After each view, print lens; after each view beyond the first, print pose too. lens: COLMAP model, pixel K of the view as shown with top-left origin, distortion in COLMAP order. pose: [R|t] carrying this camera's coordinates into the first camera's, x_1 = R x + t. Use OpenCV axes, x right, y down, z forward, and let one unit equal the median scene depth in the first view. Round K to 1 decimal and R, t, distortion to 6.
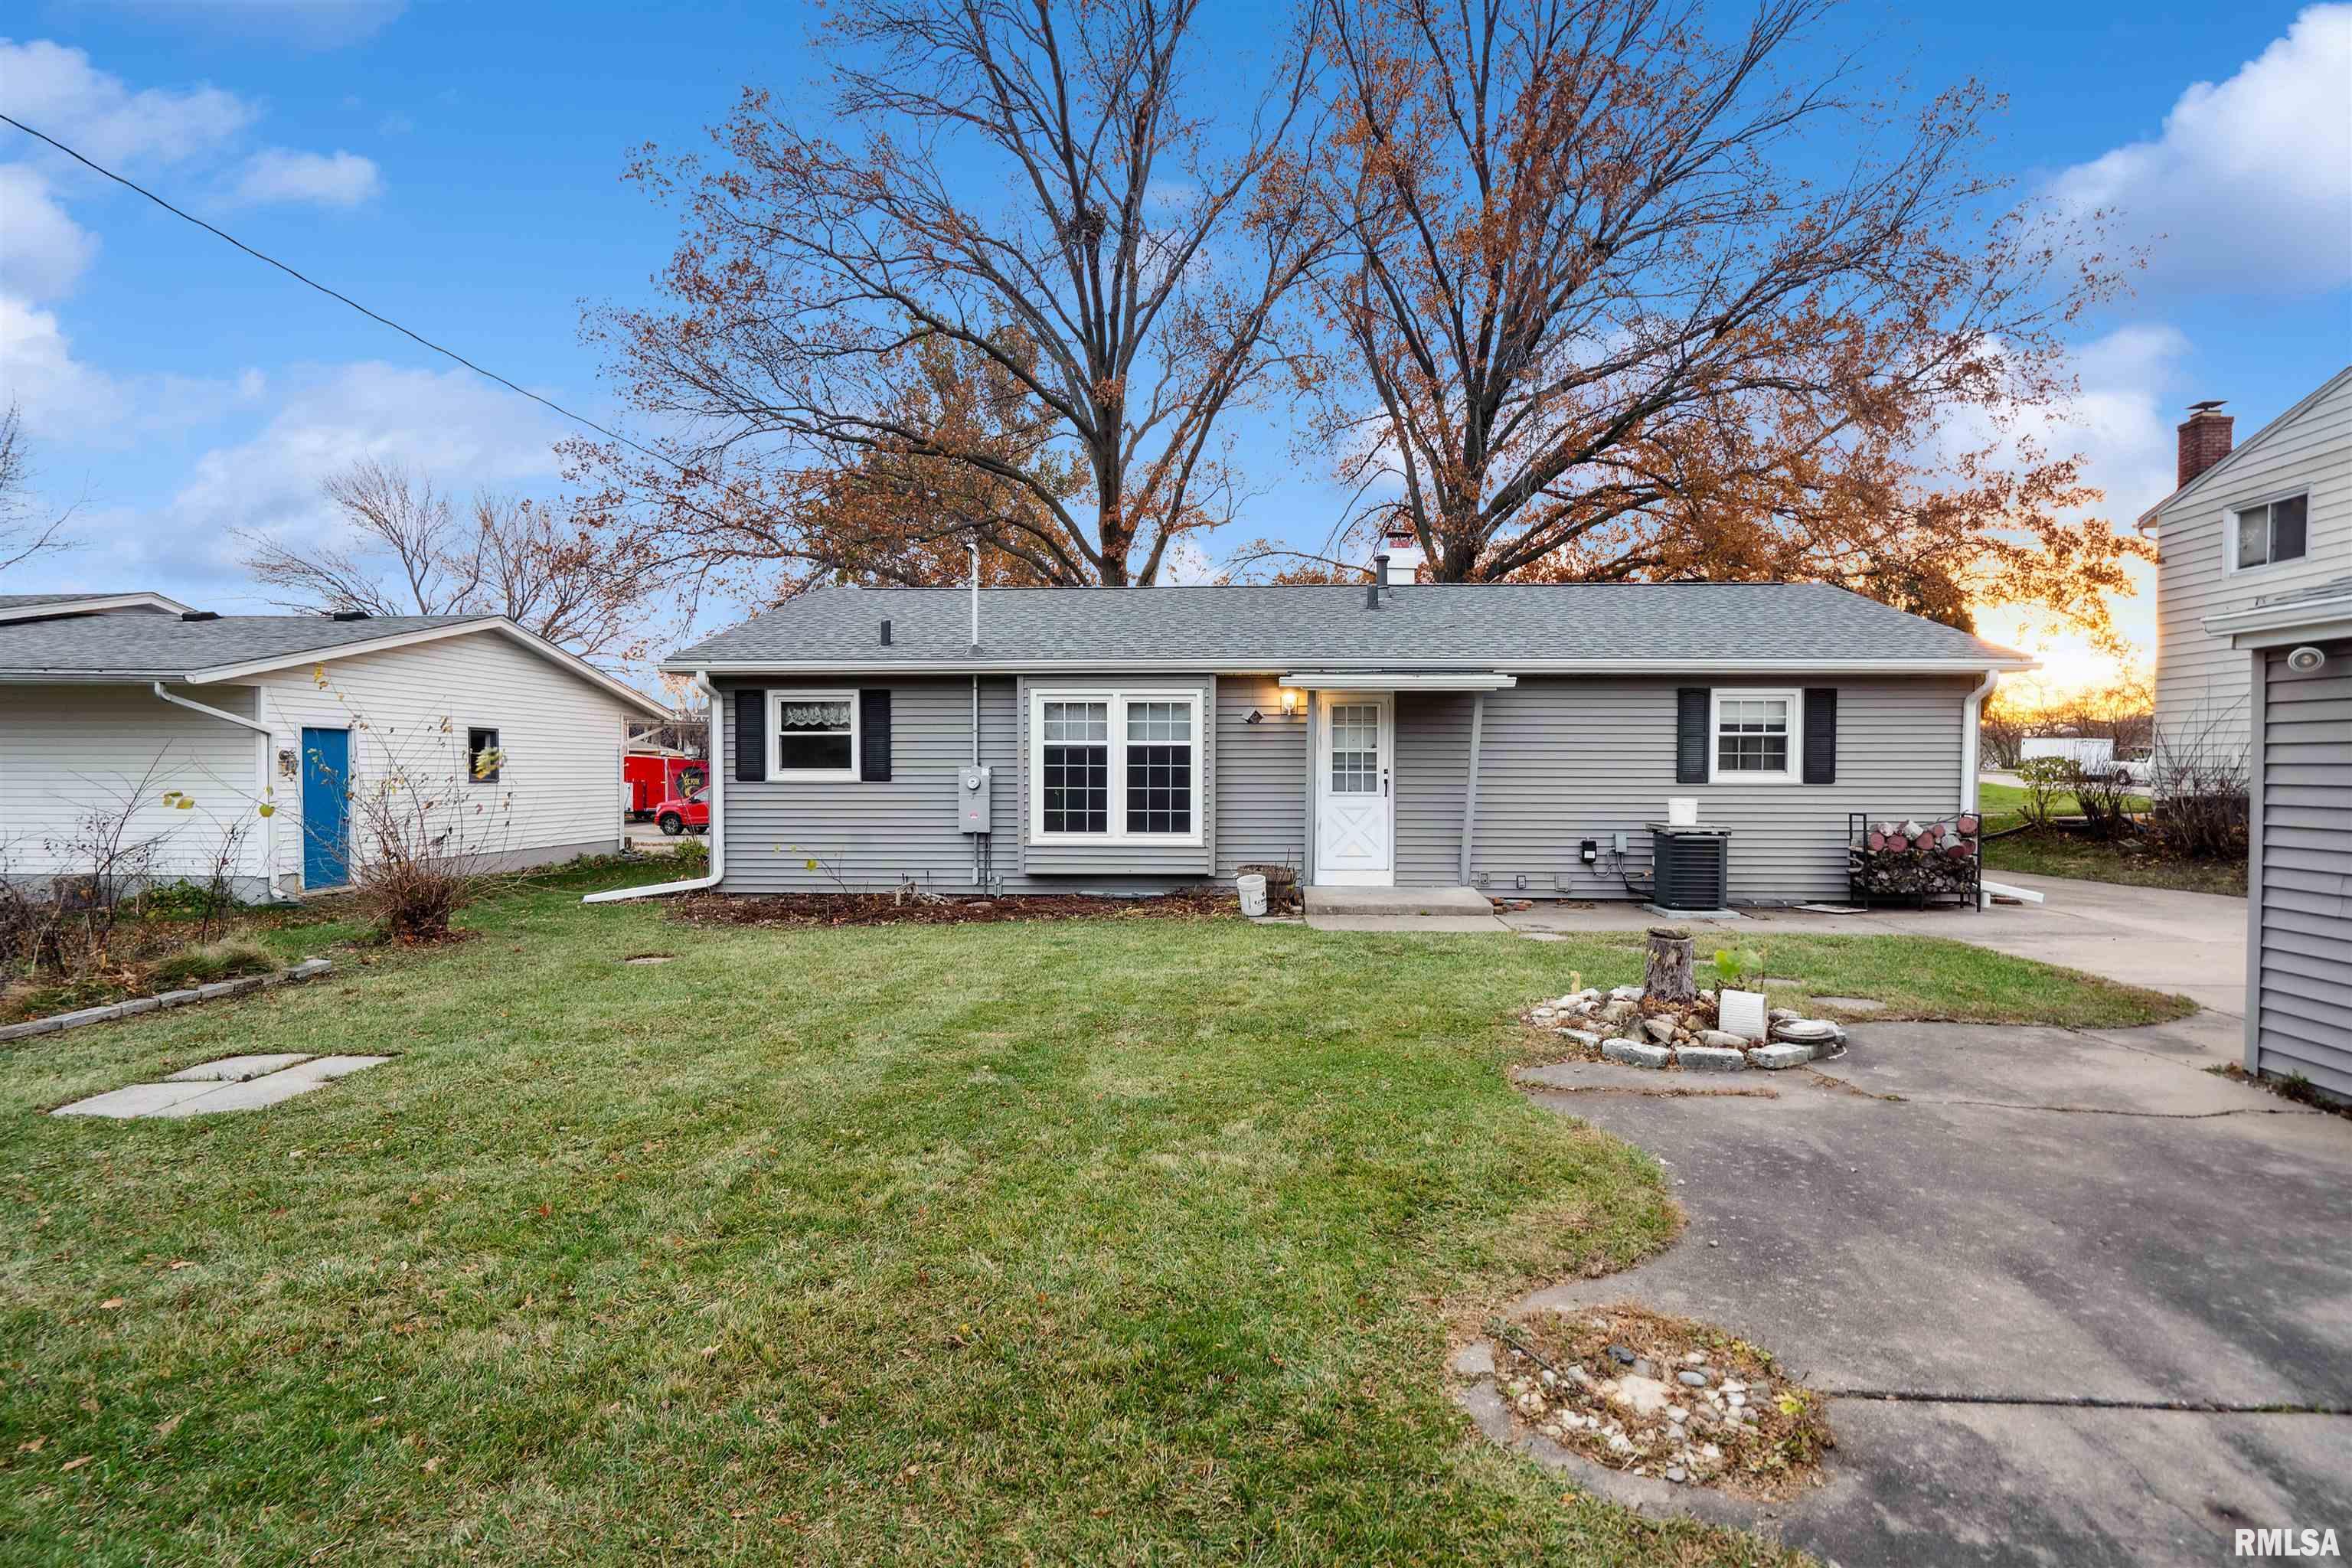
lens RADIAL K [[1115.7, 0, 1209.2], [0, 1115.7, 893.2], [0, 0, 1]] dist [-0.010802, -0.000034]
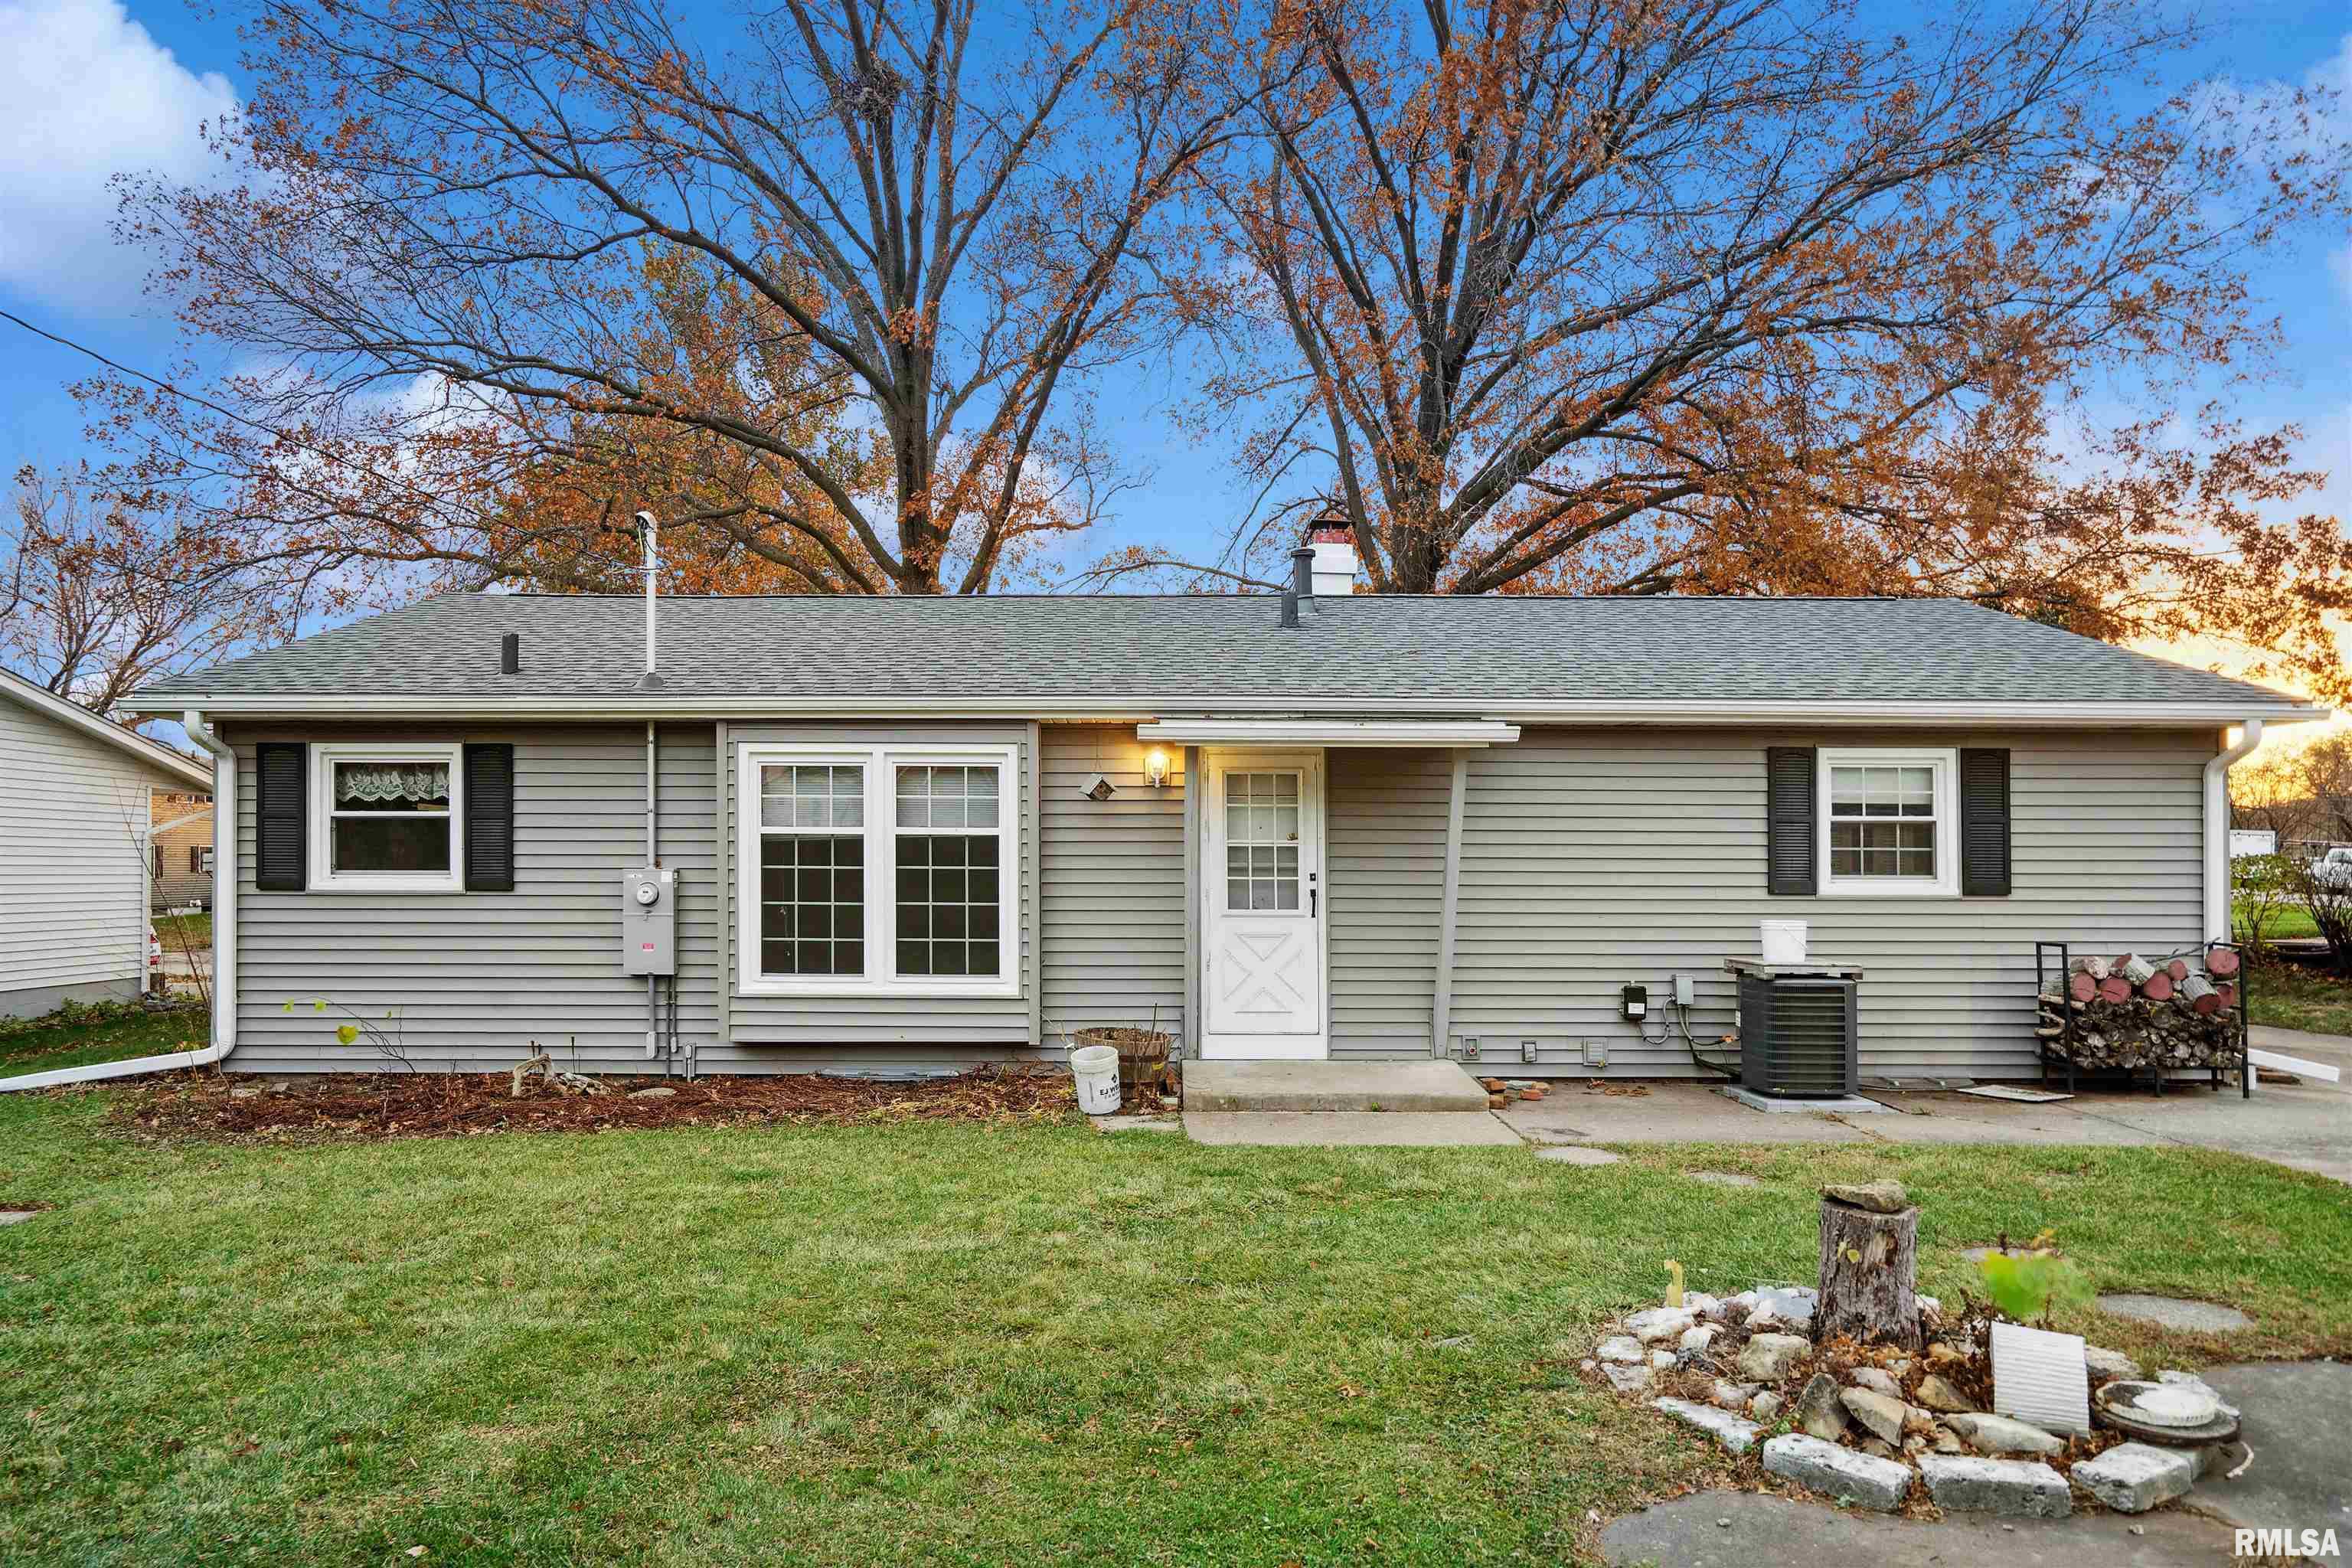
lens RADIAL K [[1334.8, 0, 1182.1], [0, 1334.8, 904.2], [0, 0, 1]] dist [-0.003374, -0.000307]
pose [[0.998436, -0.000402, 0.055898, 0.042338], [0.005014, 0.996588, -0.082386, -0.031652], [-0.055674, 0.082538, 0.995032, 0.253220]]
